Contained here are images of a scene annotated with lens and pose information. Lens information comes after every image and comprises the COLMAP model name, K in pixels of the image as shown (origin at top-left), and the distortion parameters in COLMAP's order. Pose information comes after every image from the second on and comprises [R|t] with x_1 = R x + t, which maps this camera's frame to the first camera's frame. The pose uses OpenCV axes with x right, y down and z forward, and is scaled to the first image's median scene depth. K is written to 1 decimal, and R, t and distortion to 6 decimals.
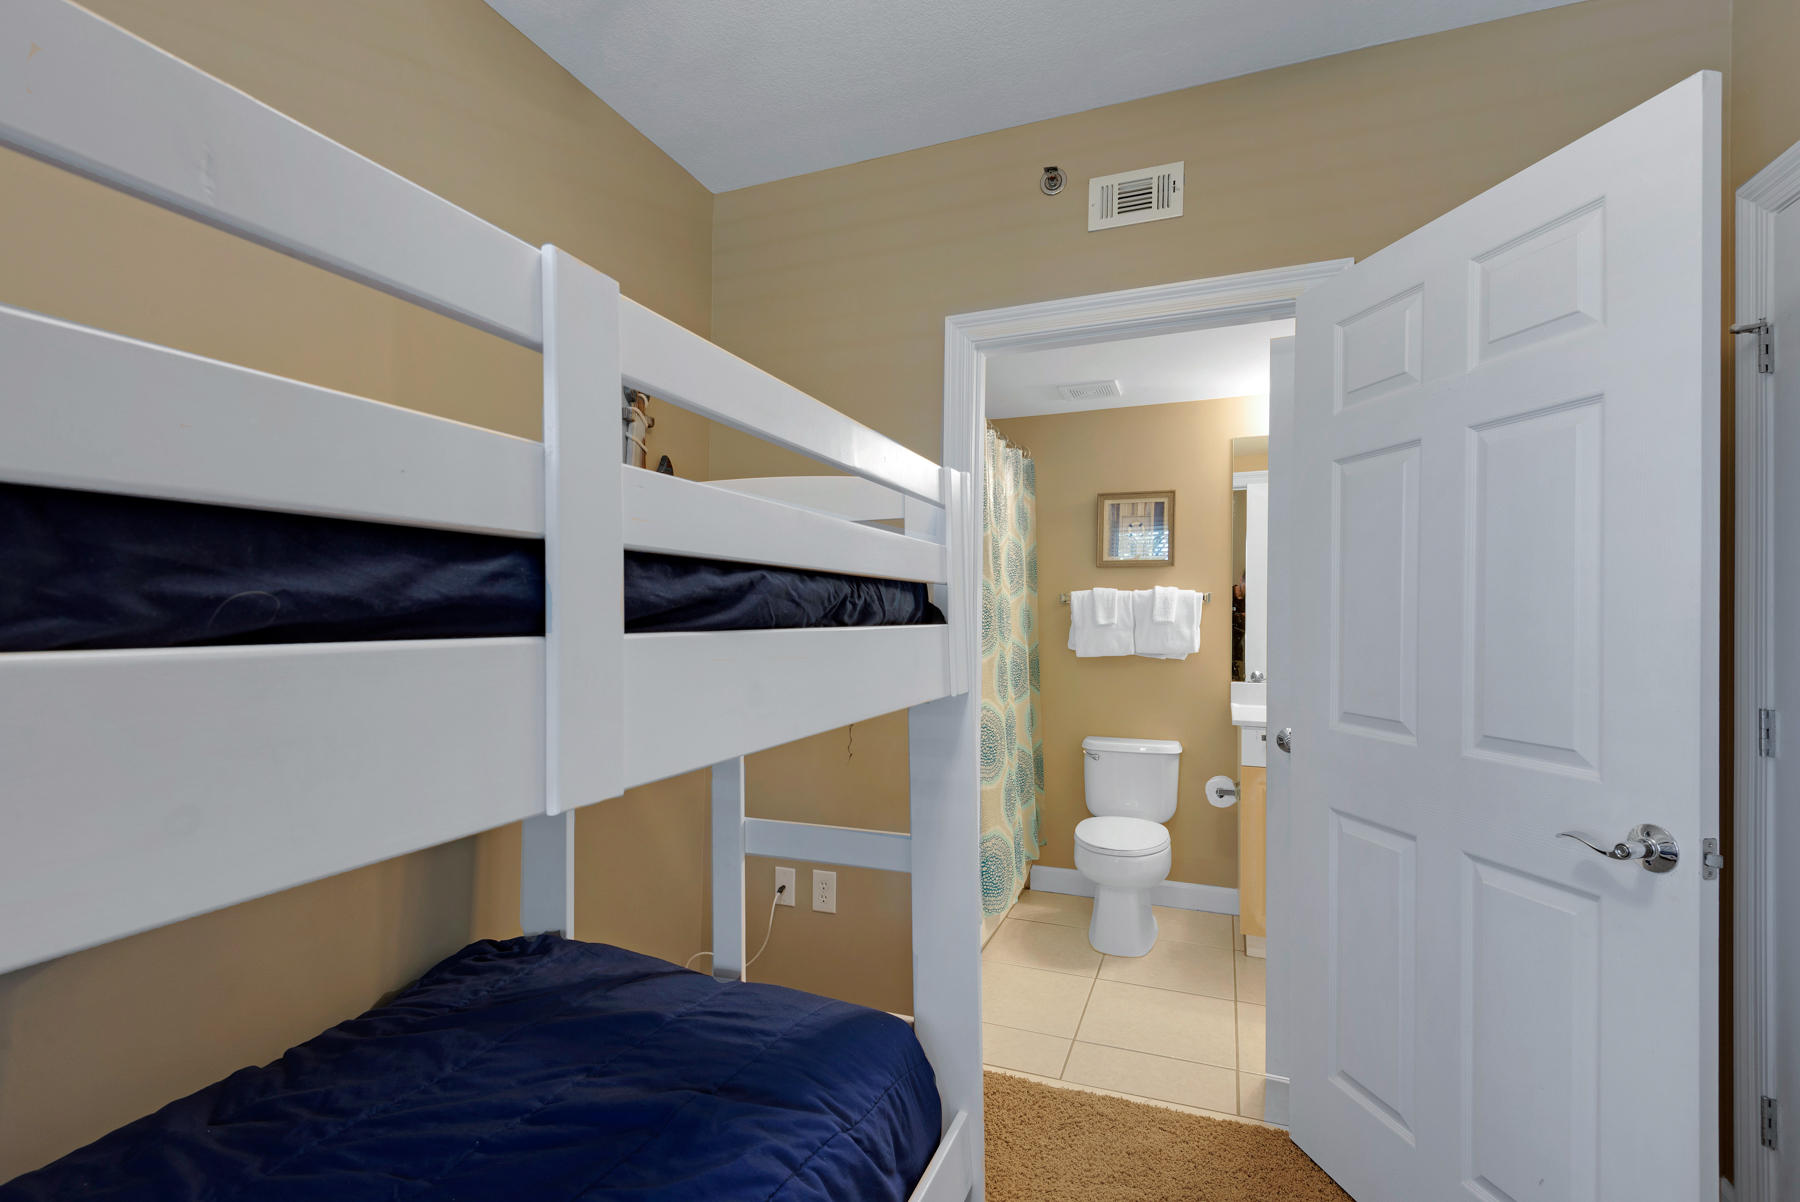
lens RADIAL K [[833.5, 0, 900.5], [0, 833.5, 607.7], [0, 0, 1]] dist [0.030351, -0.014619]
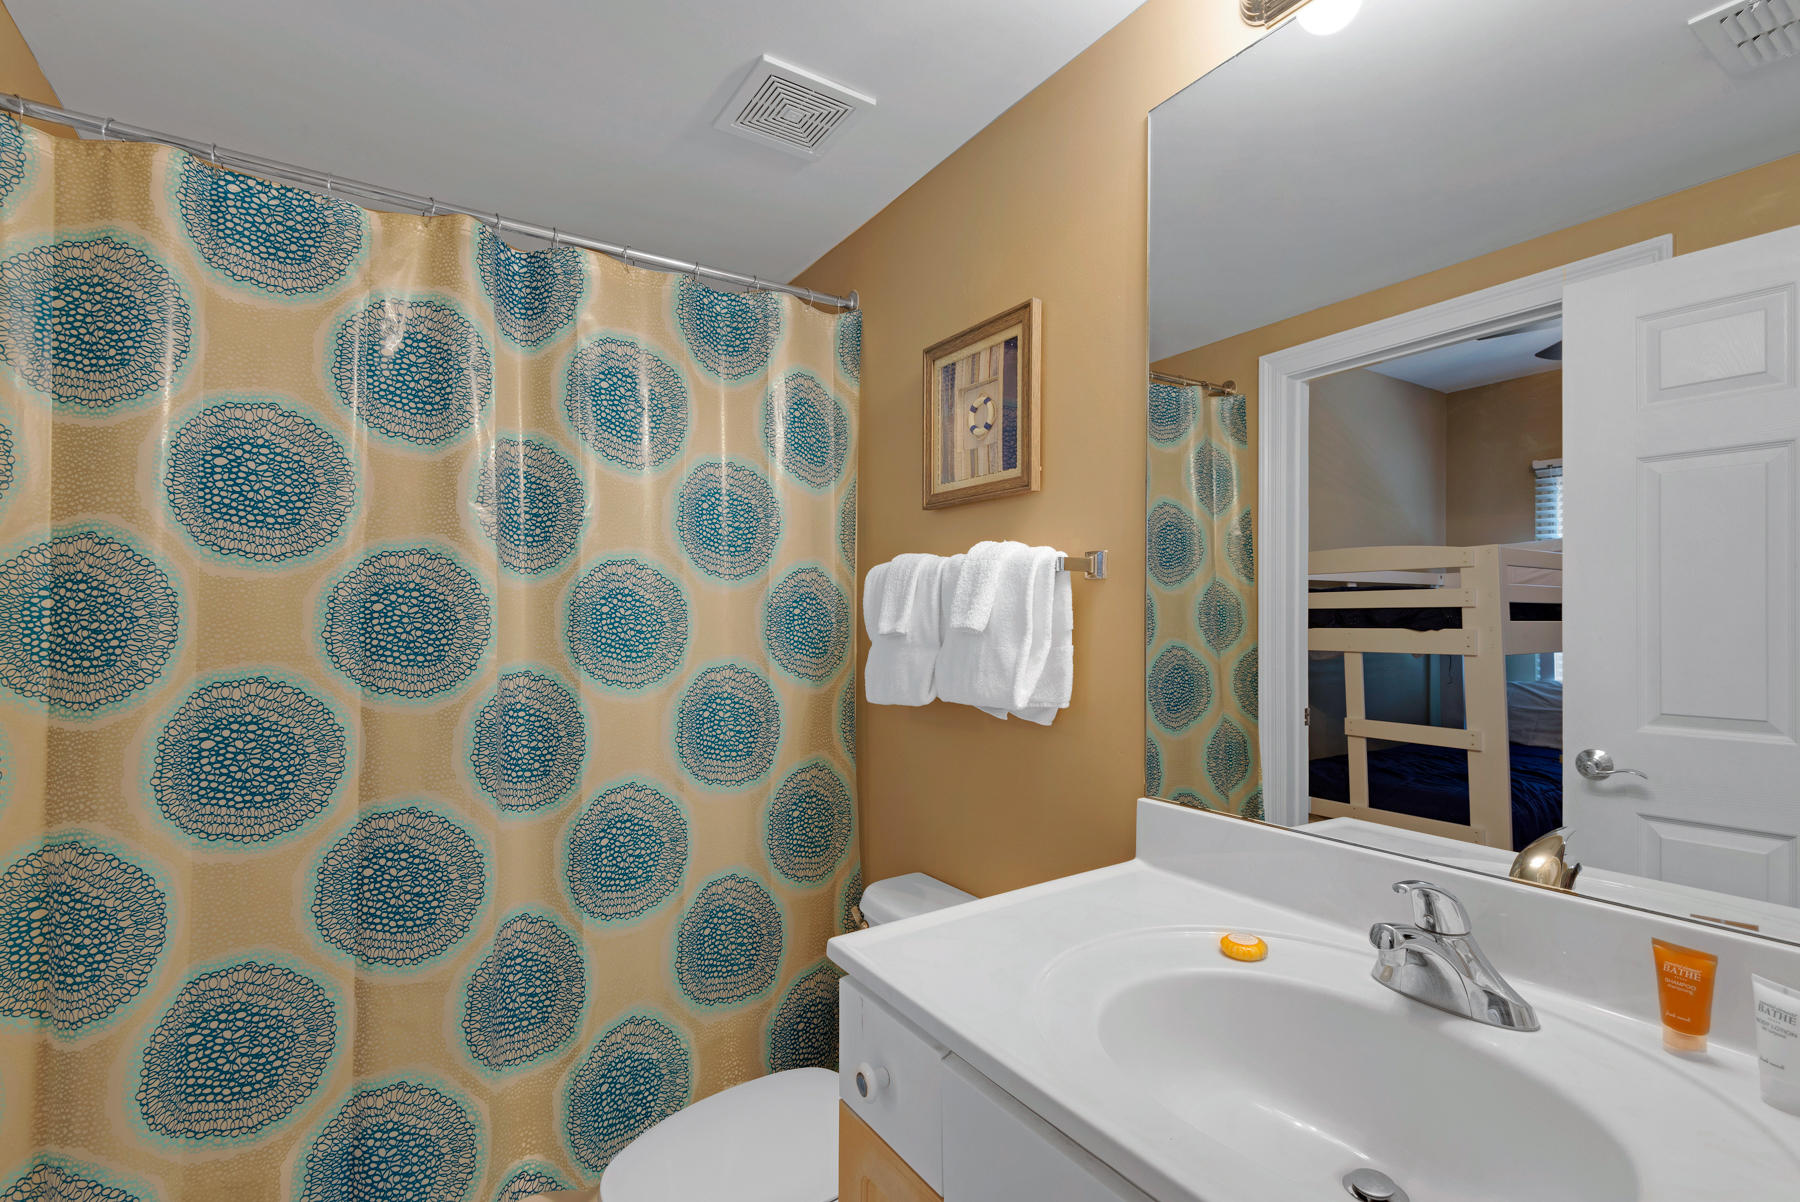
lens RADIAL K [[833.5, 0, 901.0], [0, 833.5, 612.7], [0, 0, 1]] dist [0.030351, -0.014619]
pose [[0.817149, -0.009616, -0.576347, 0.503903], [0.004630, 0.999938, -0.010118, 0.012997], [0.576408, 0.005600, 0.817143, 0.634109]]
